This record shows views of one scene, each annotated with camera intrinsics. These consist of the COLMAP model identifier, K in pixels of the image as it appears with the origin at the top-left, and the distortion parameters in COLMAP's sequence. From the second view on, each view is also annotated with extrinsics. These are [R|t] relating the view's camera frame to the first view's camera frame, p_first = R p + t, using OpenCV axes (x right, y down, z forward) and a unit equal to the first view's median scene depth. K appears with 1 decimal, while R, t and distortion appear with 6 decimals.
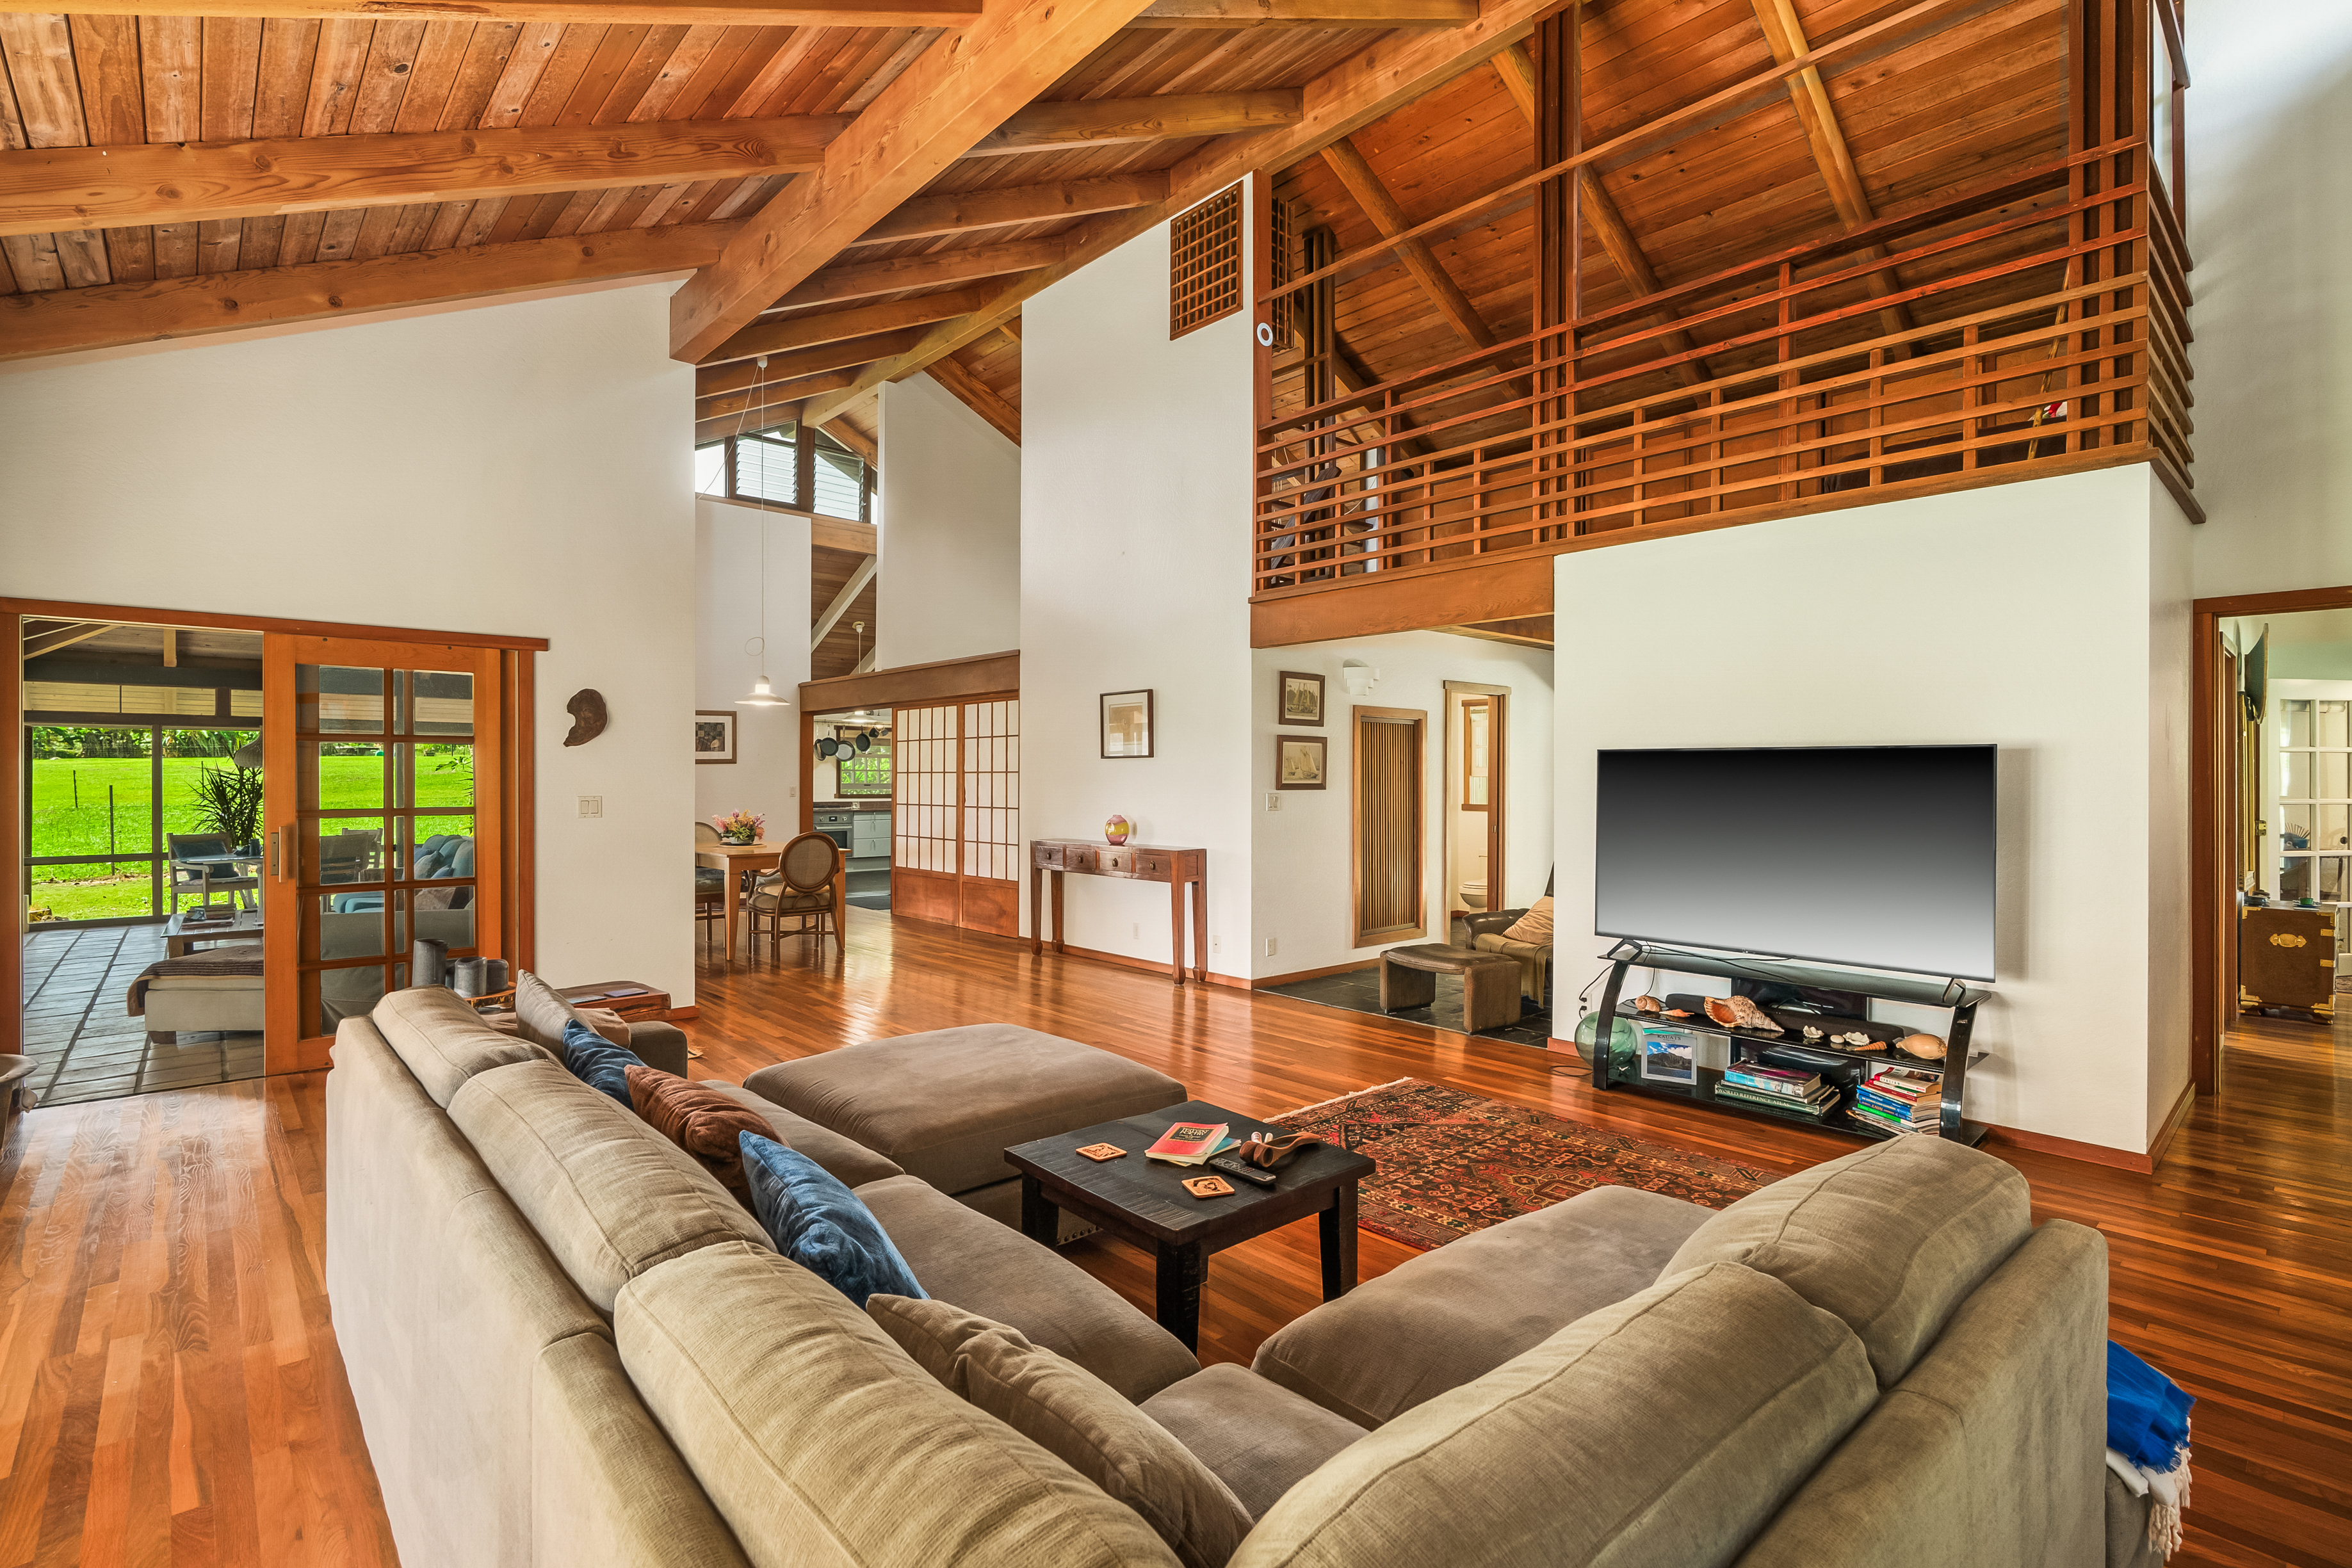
lens RADIAL K [[1074.8, 0, 1228.5], [0, 1074.8, 795.8], [0, 0, 1]] dist [0.000769, 0.000131]
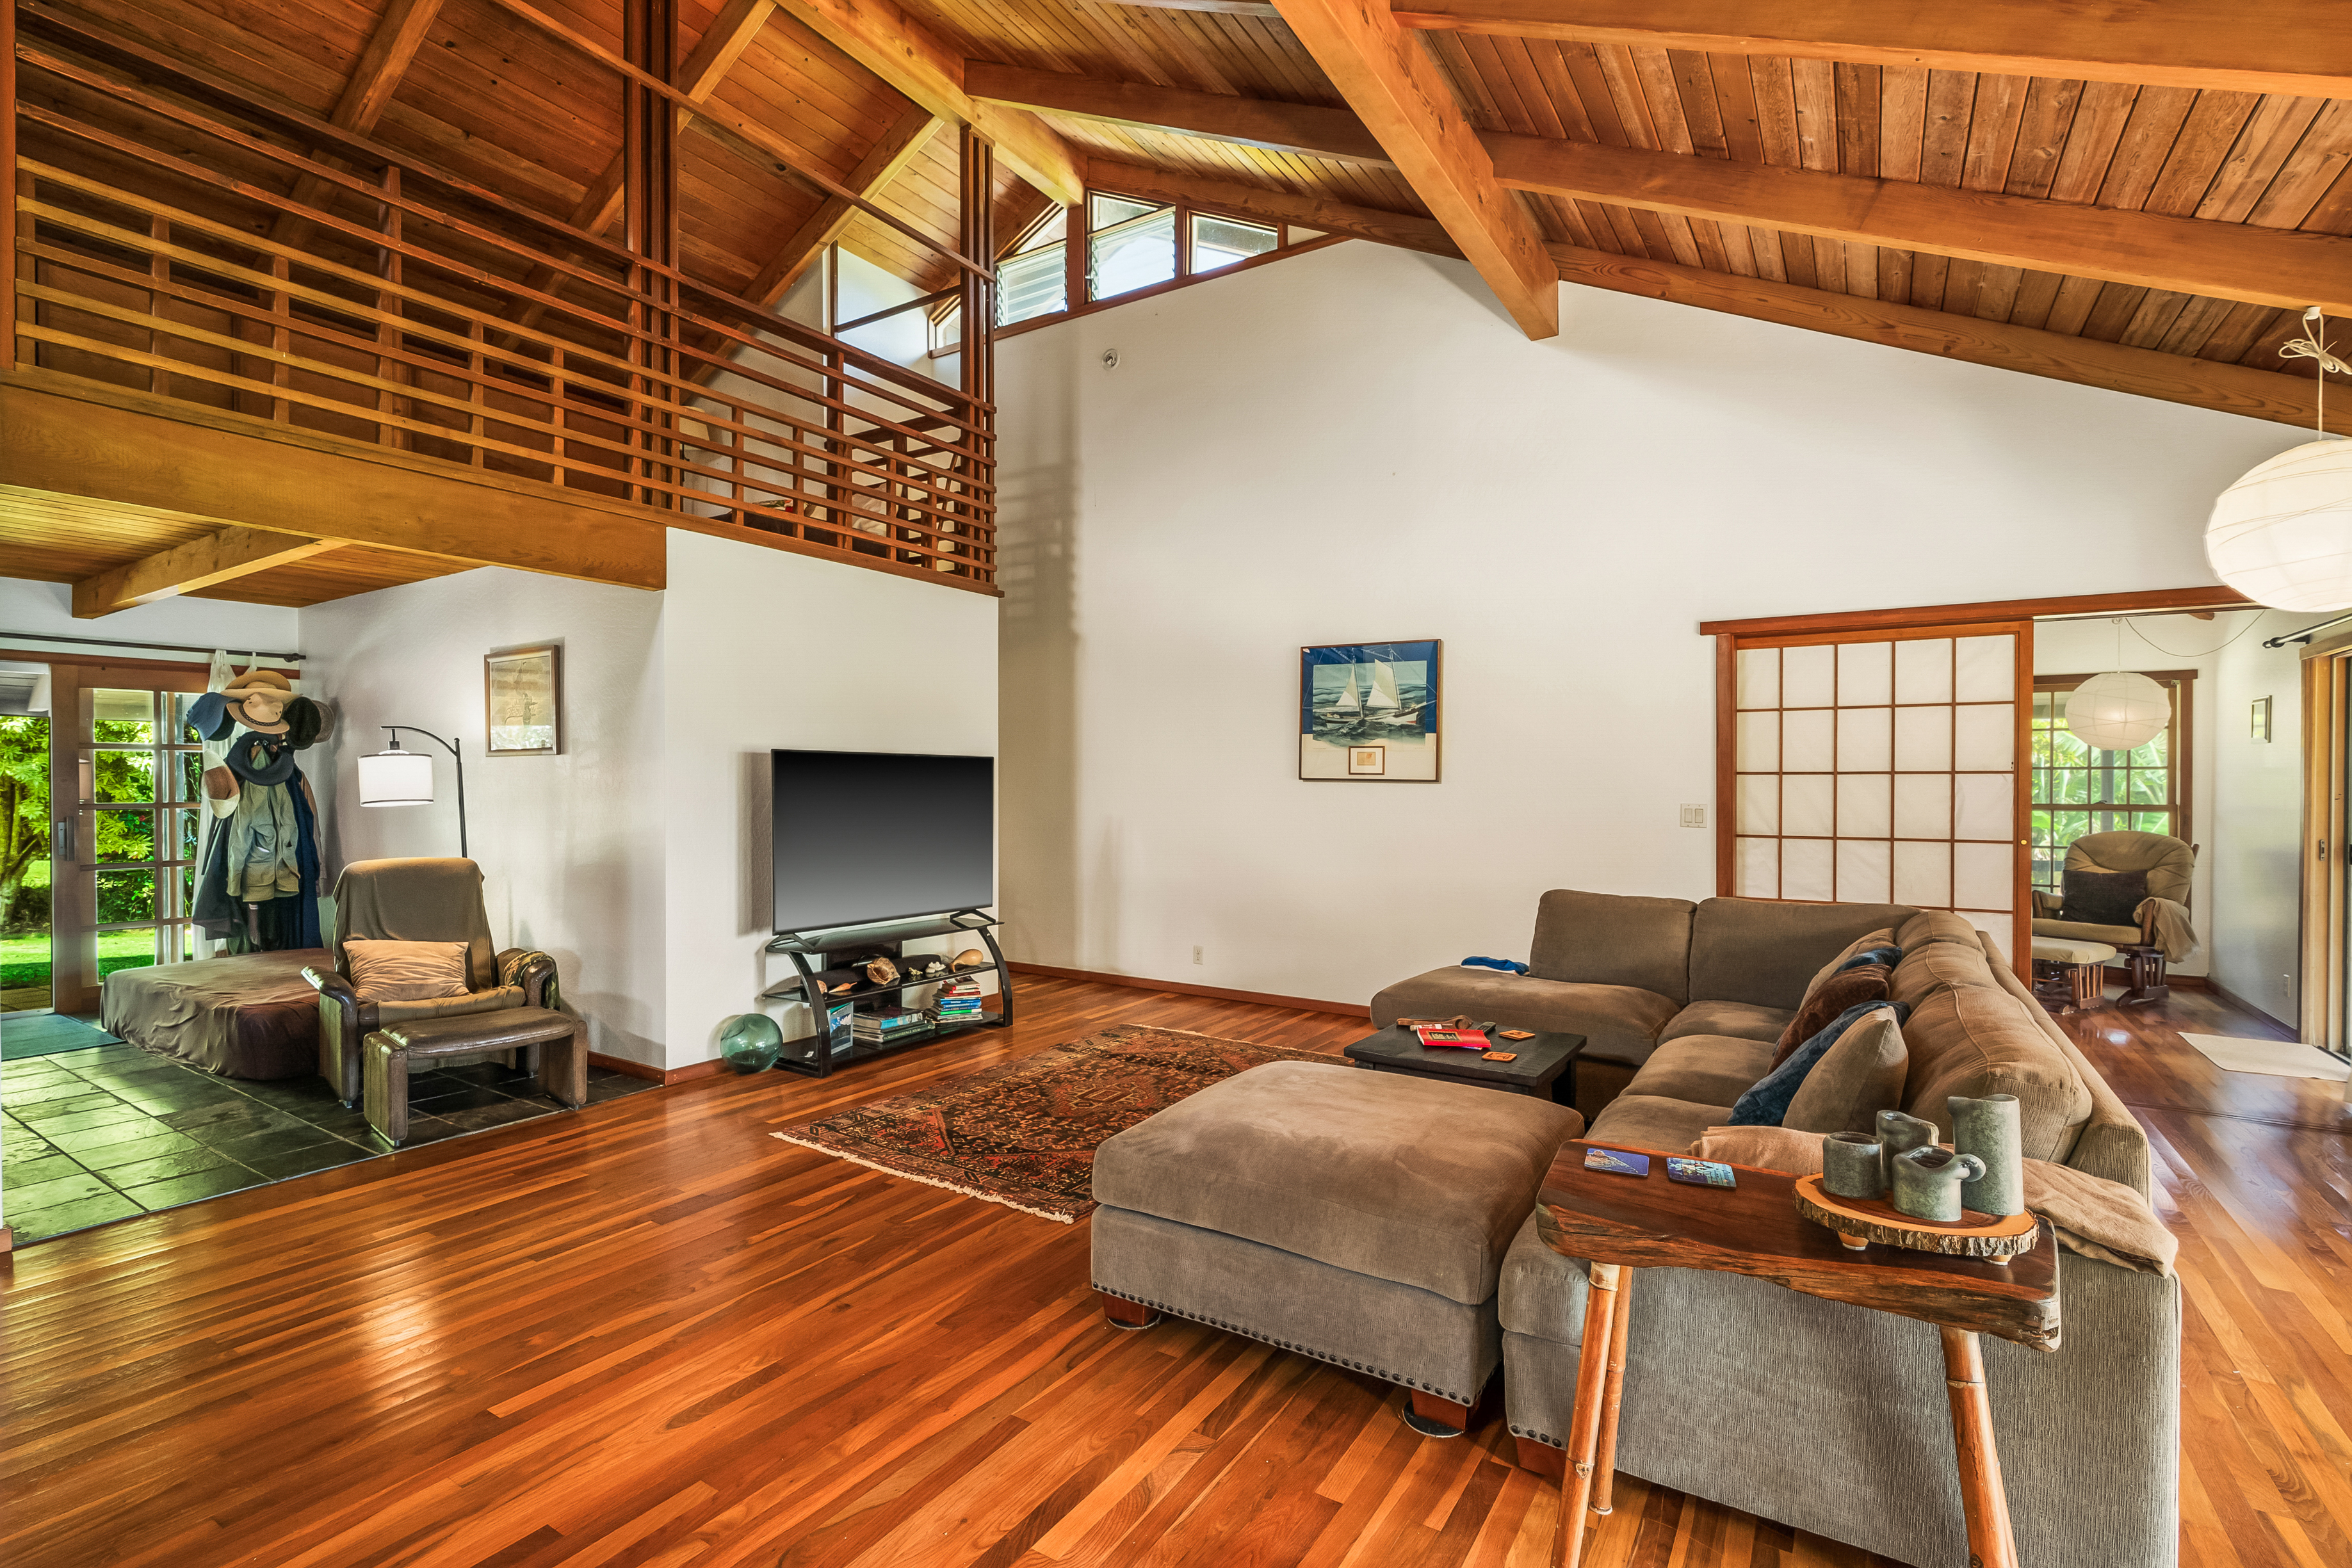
lens RADIAL K [[1074.8, 0, 1185.0], [0, 1074.8, 774.5], [0, 0, 1]] dist [0.000769, 0.000131]
pose [[-0.226185, -0.016143, 0.973951, -0.844096], [-0.009969, 0.999849, 0.014258, -0.045696], [-0.974033, -0.006484, -0.226312, 1.001234]]
